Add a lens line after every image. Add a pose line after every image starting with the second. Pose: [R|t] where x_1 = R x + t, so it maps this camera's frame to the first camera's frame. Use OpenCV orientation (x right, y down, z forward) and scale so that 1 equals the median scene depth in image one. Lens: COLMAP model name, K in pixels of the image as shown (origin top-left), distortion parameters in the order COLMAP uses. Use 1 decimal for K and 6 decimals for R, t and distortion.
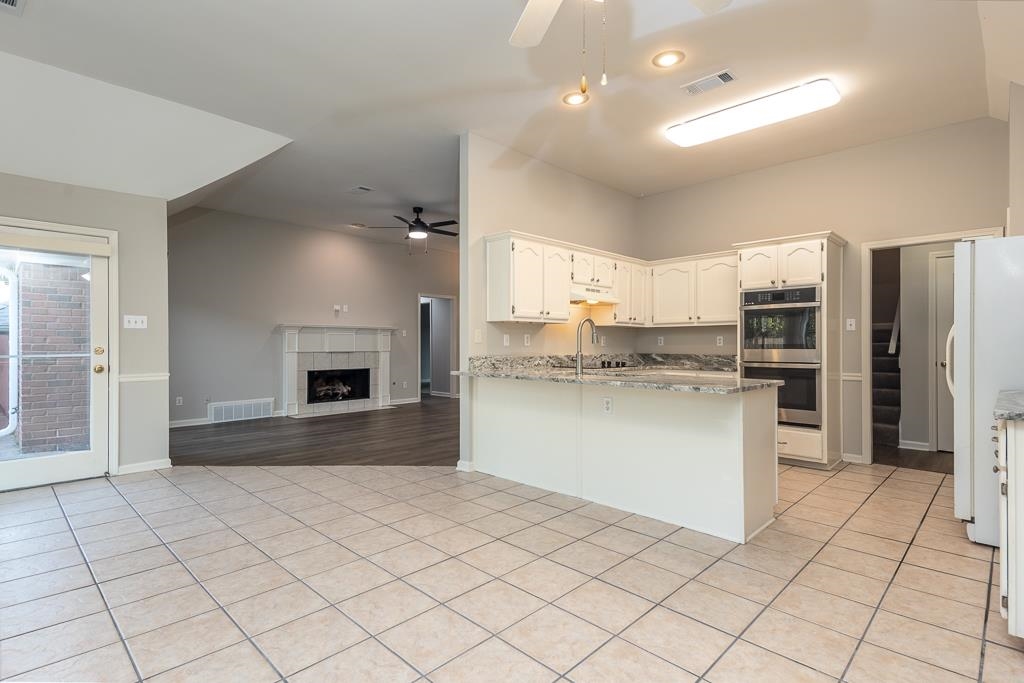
lens RADIAL K [[495.6, 0, 503.0], [0, 495.6, 341.7], [0, 0, 1]] dist [0.033529, -0.000593]
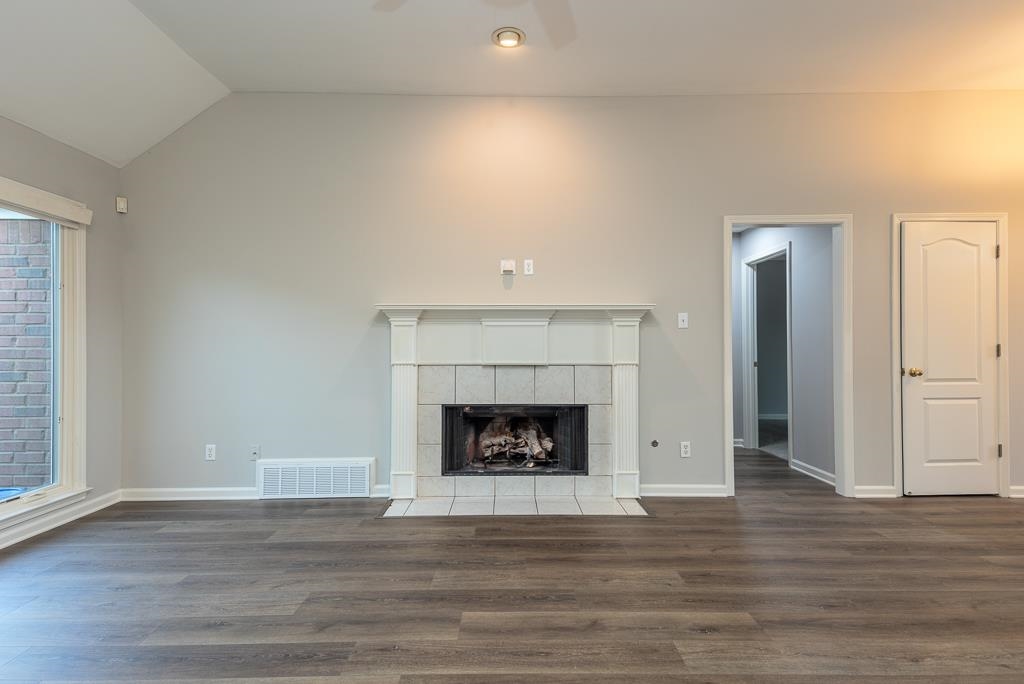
lens RADIAL K [[494.0, 0, 508.0], [0, 494.0, 339.2], [0, 0, 1]] dist [0.039185, -0.001176]
pose [[0.720180, -0.004172, -0.693775, -0.041909], [0.004646, 0.999988, -0.001190, -0.003142], [0.693772, -0.002367, 0.720191, 1.154965]]
